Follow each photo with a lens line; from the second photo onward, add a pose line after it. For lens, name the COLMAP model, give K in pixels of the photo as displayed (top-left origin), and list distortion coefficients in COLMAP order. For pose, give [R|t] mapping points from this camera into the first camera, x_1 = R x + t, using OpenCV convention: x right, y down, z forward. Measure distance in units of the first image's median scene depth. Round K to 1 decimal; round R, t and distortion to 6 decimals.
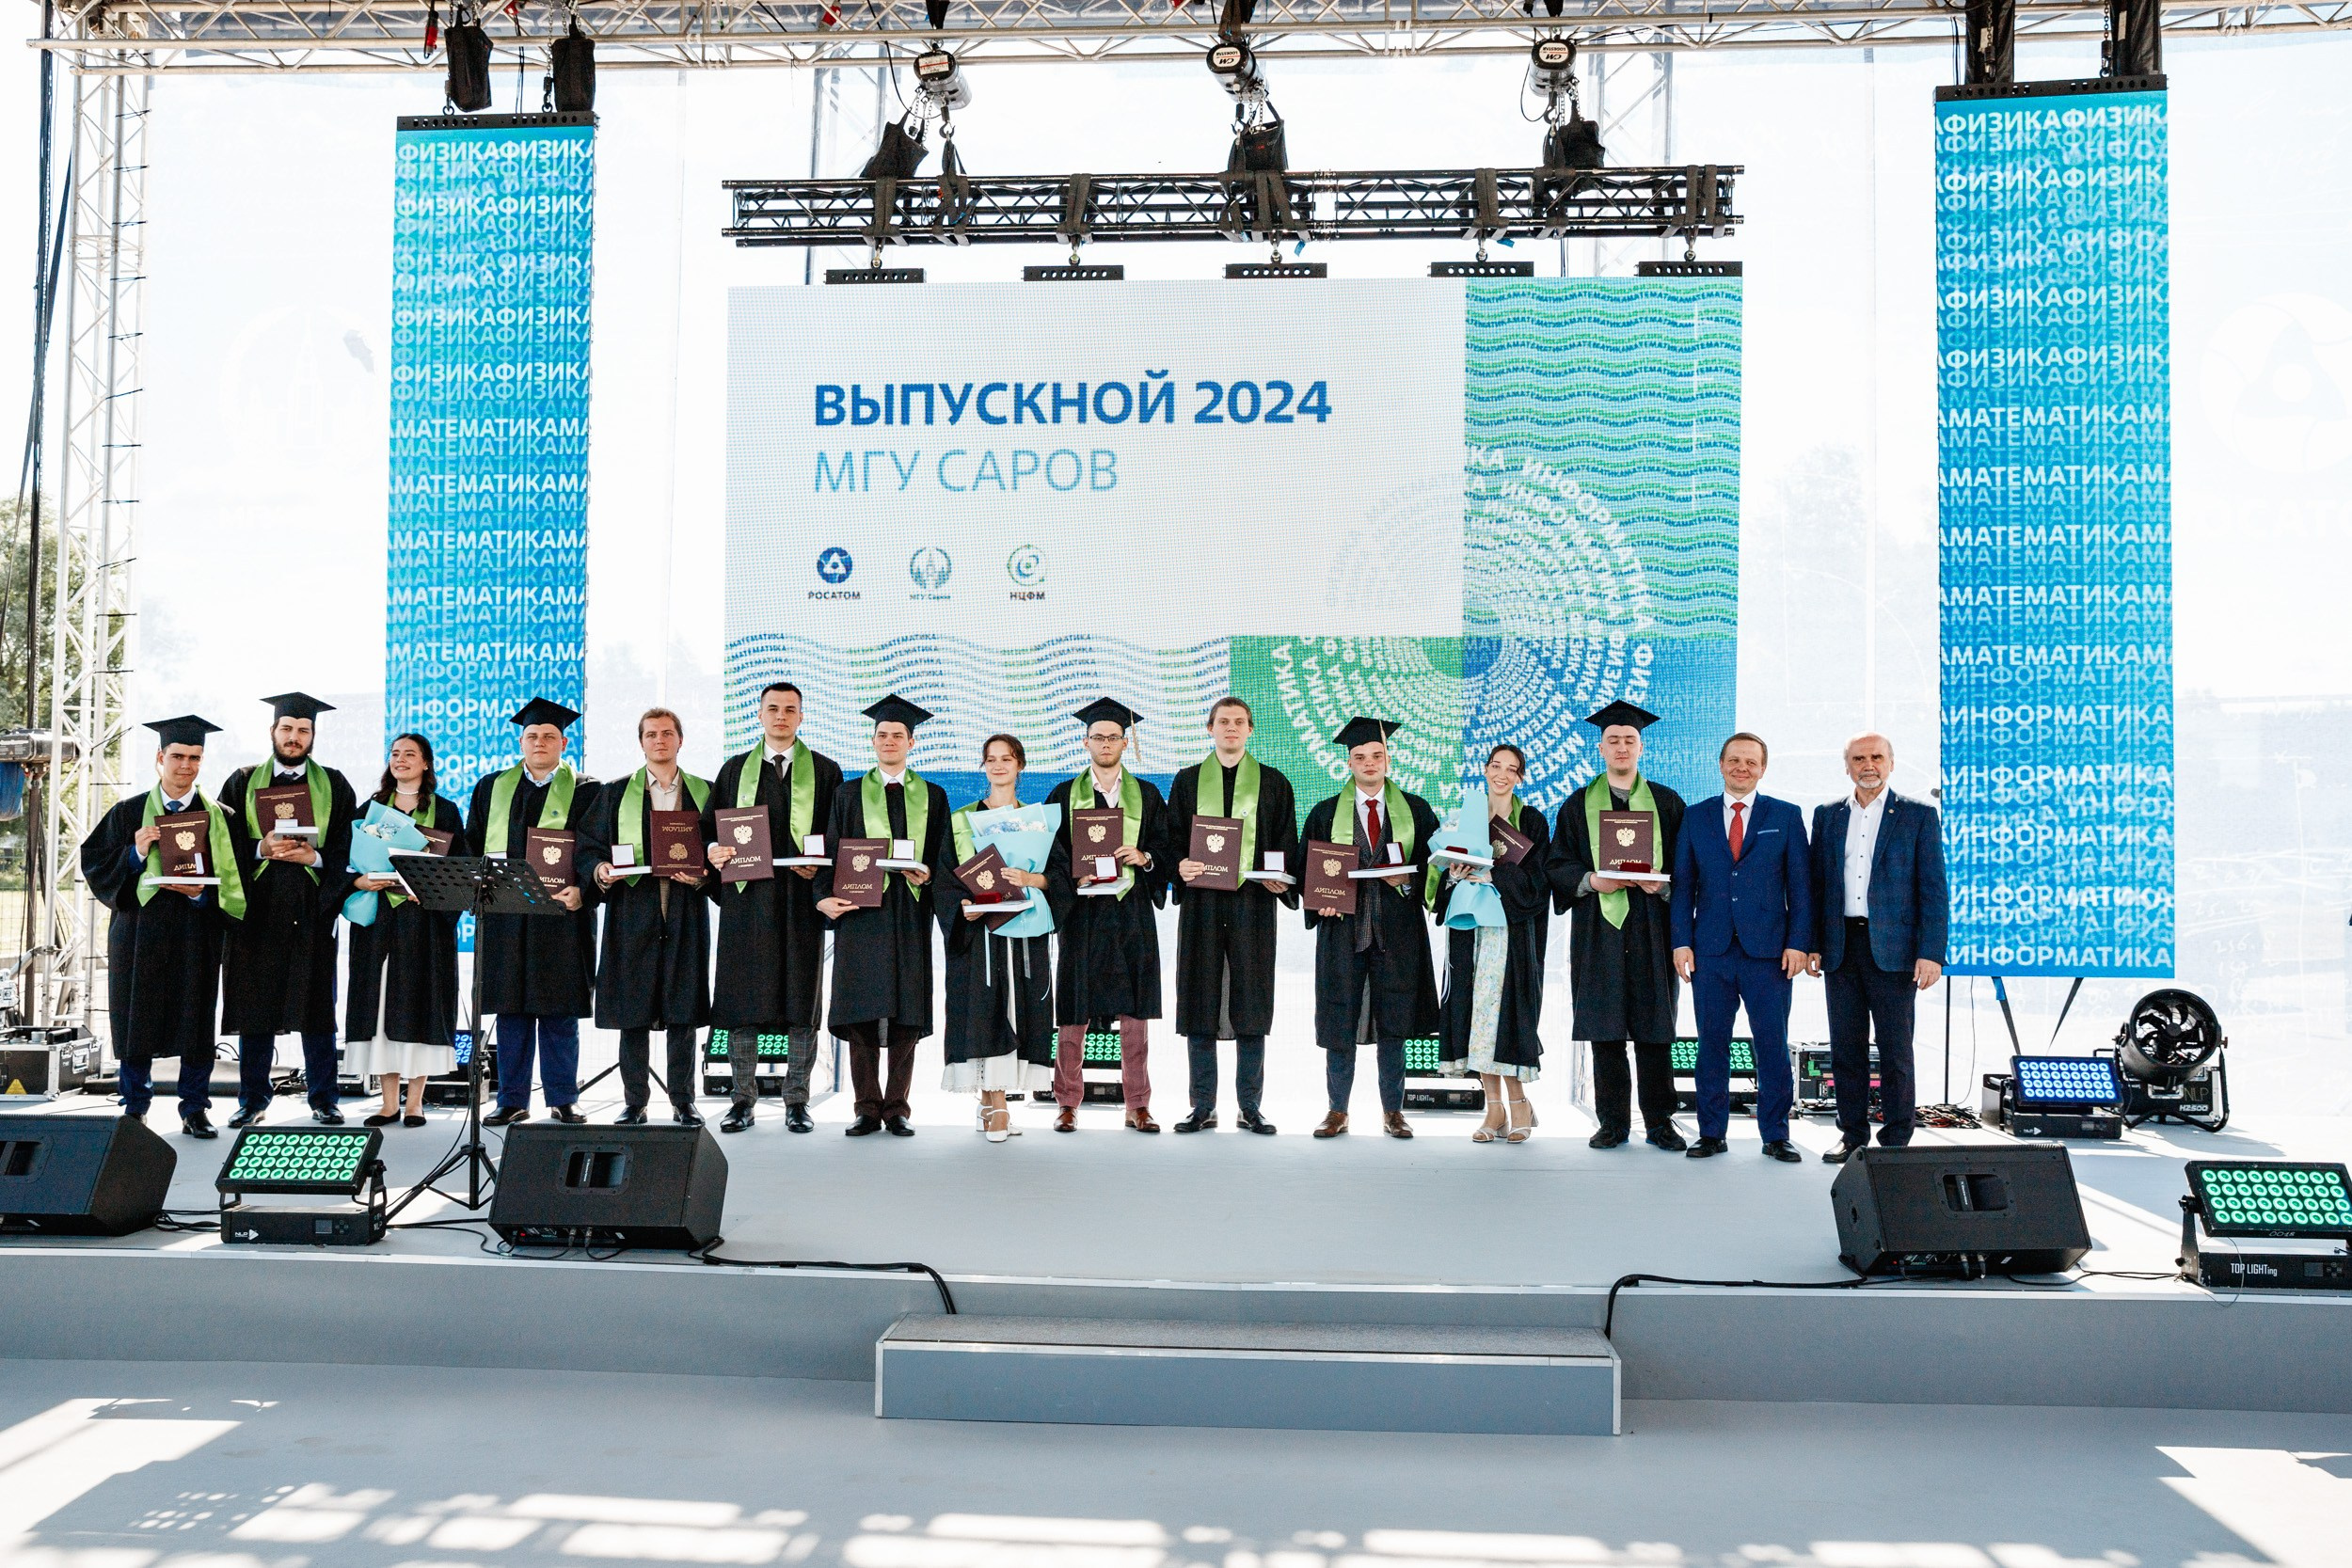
lens RADIAL K [[1993.7, 0, 1176.0], [0, 1993.7, 784.0], [0, 0, 1]] dist [-0.066576, 0.098002]
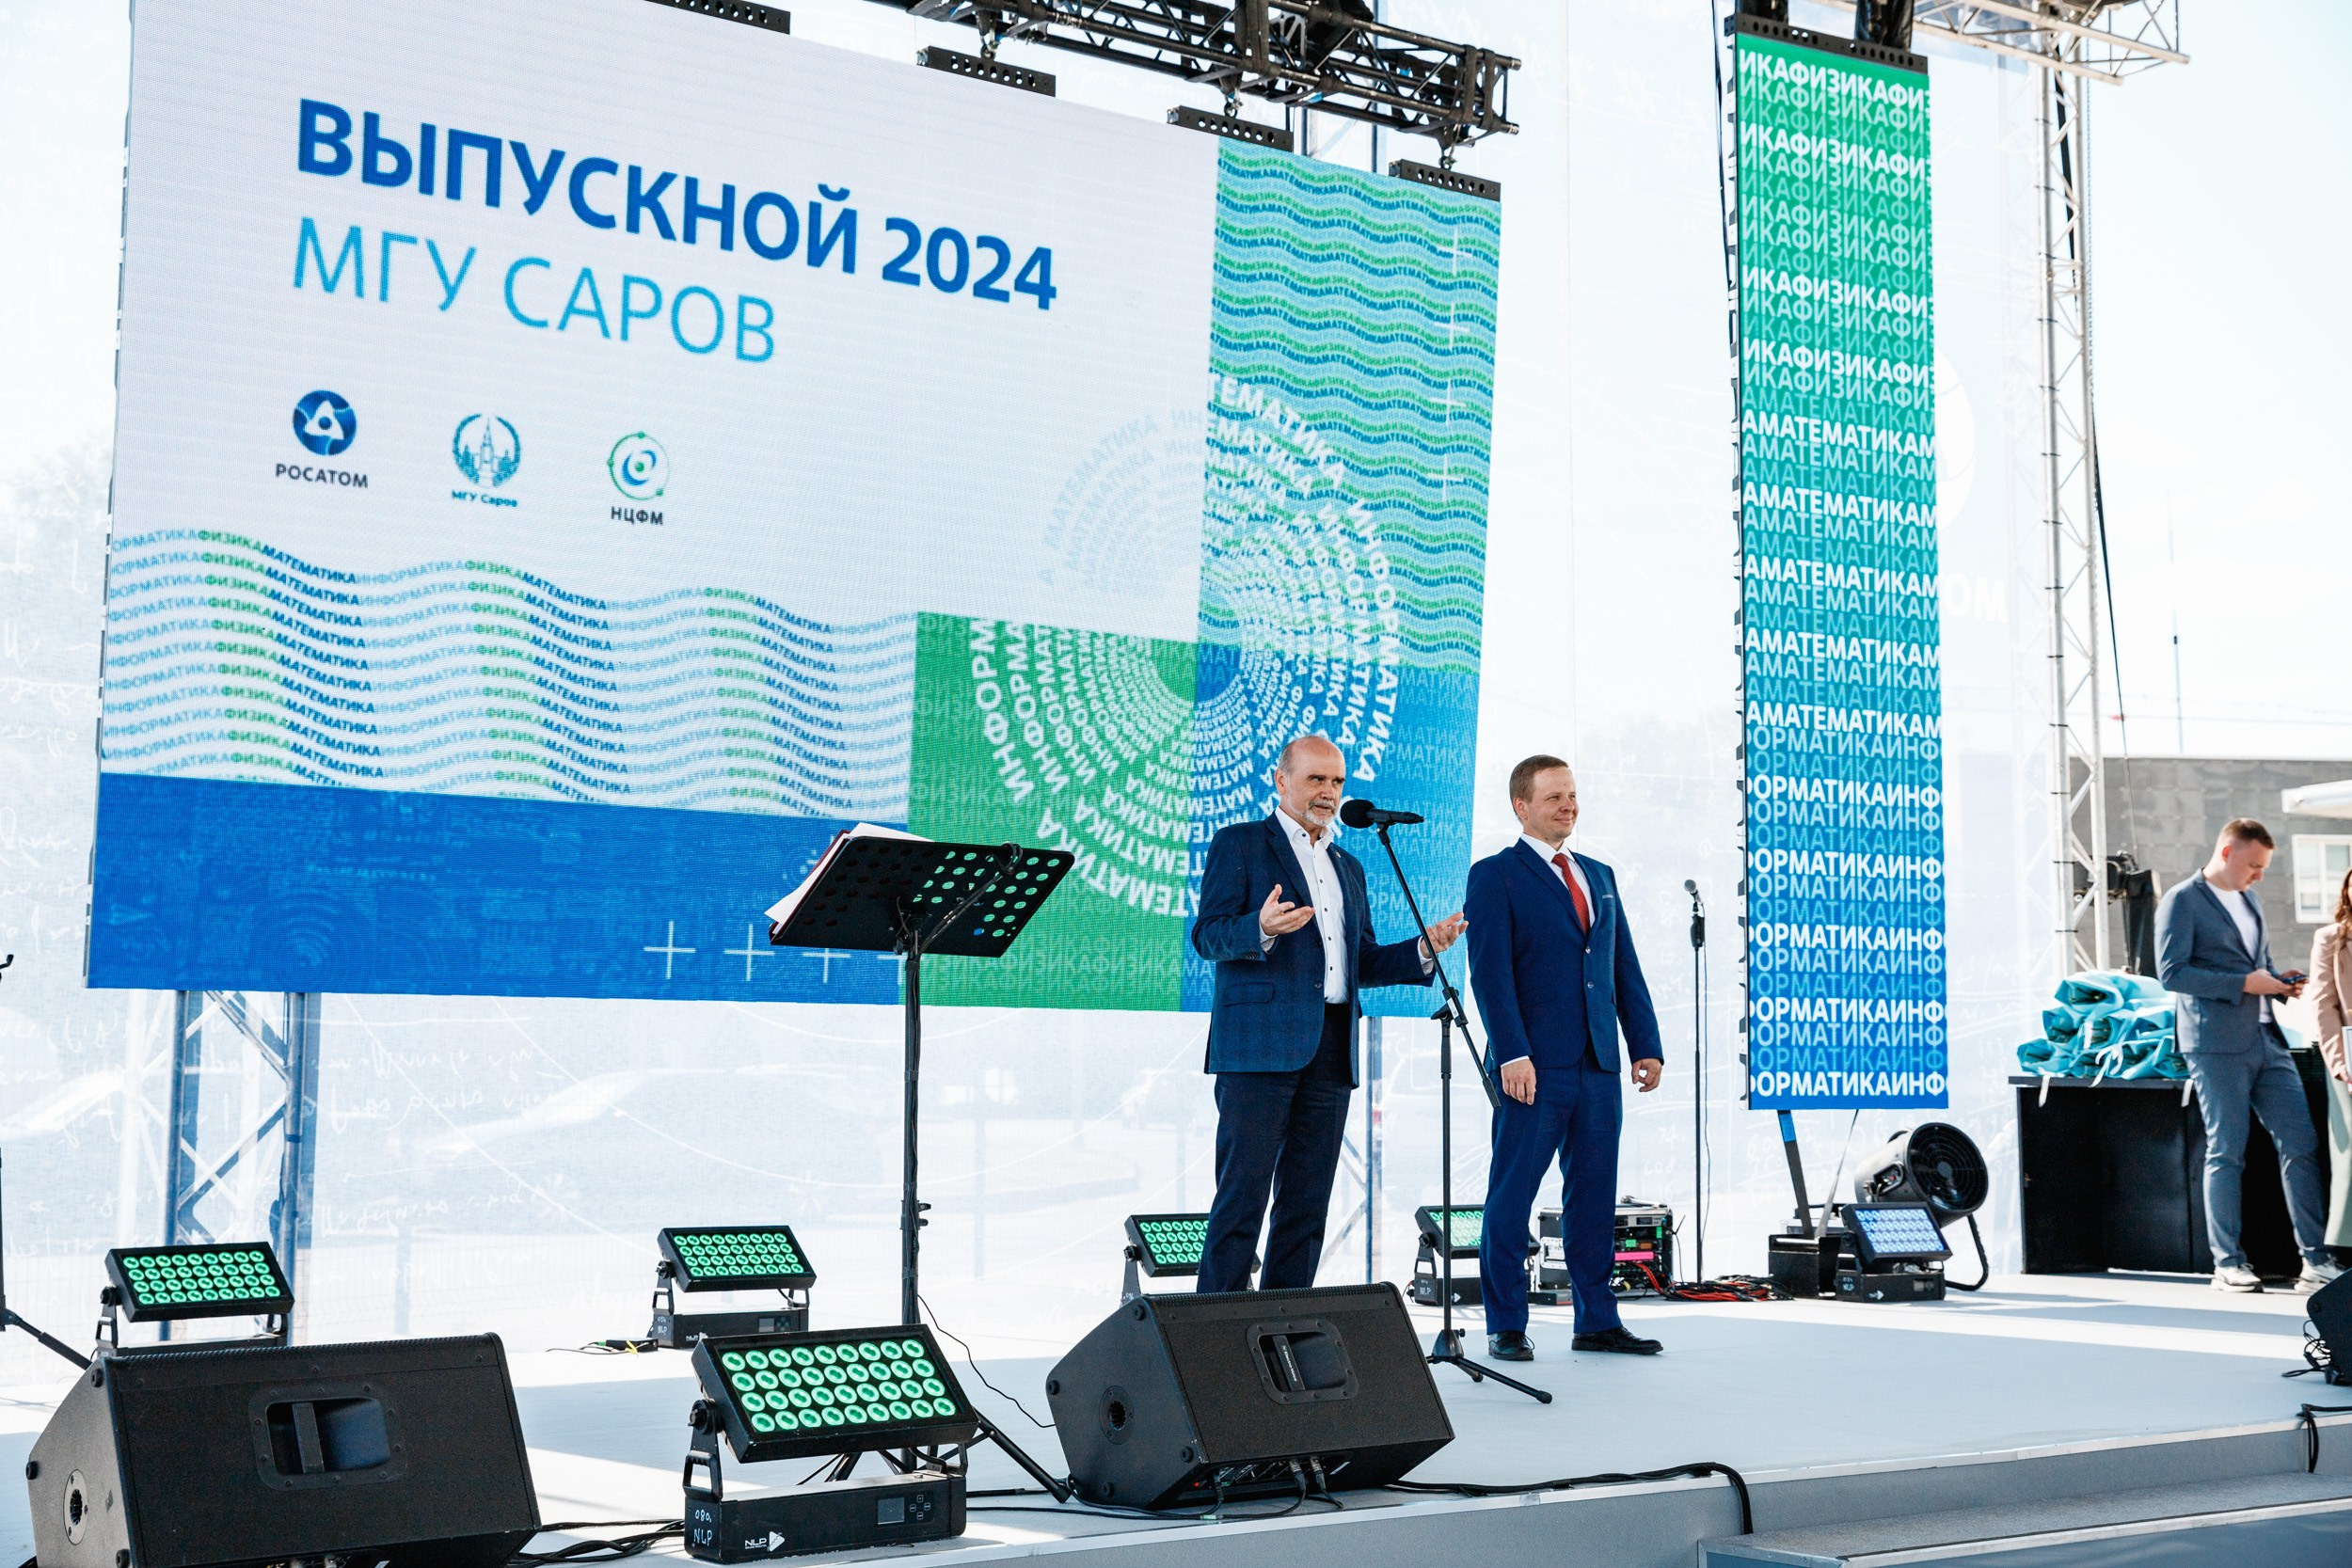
lens RADIAL K [[3135.3, 0, 1176.7], [0, 3135.3, 791.6], [0, 0, 1]] dist [0.089964, 0.017241]
pose [[0.753486, 0.053511, 0.655283, -0.582039], [-0.011020, 0.997570, -0.068791, 0.054318], [-0.657372, 0.044611, 0.752245, 0.175372]]
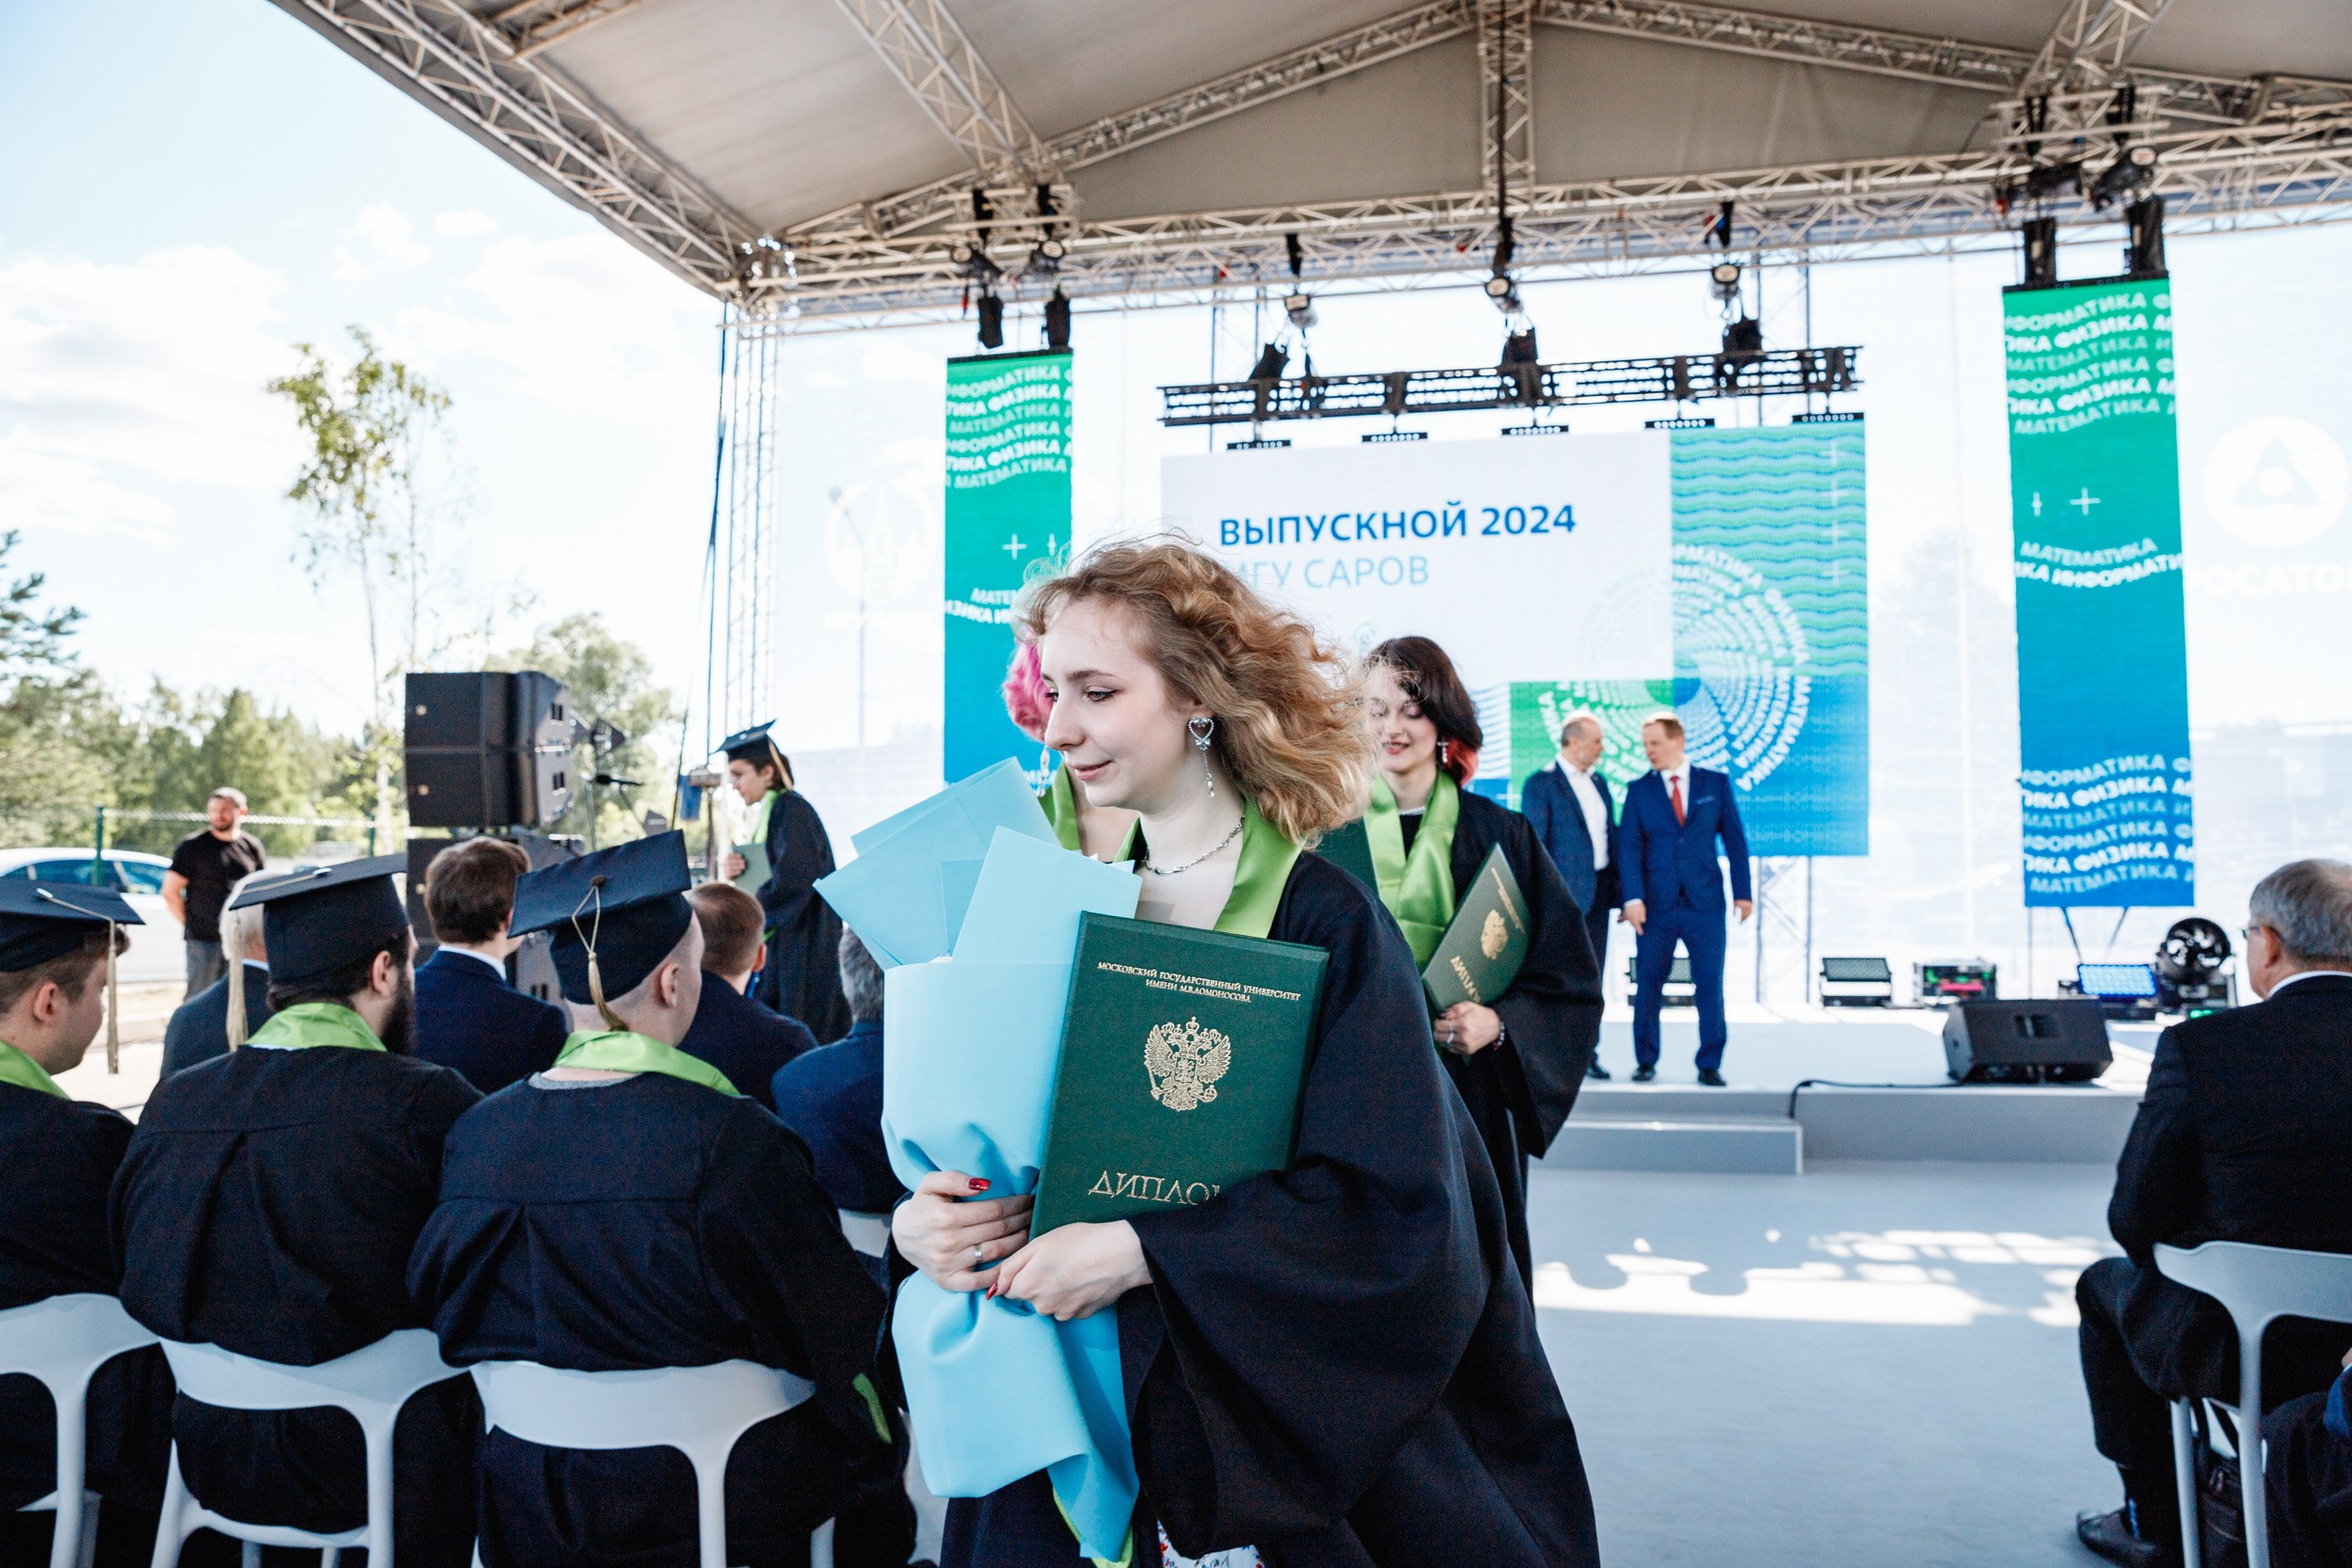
lens RADIAL K [[1574.8, 0, 1183.7], [0, 1574.8, 785.2], [0, 0, 1]] dist [-0.114538, 0.087979]
pose [[0.989308, -0.017352, -0.144805, -0.043330], [0.014616, 0.999694, -0.019939, 0.020257], [0.145107, 0.017610, 0.989259, -0.159509]]
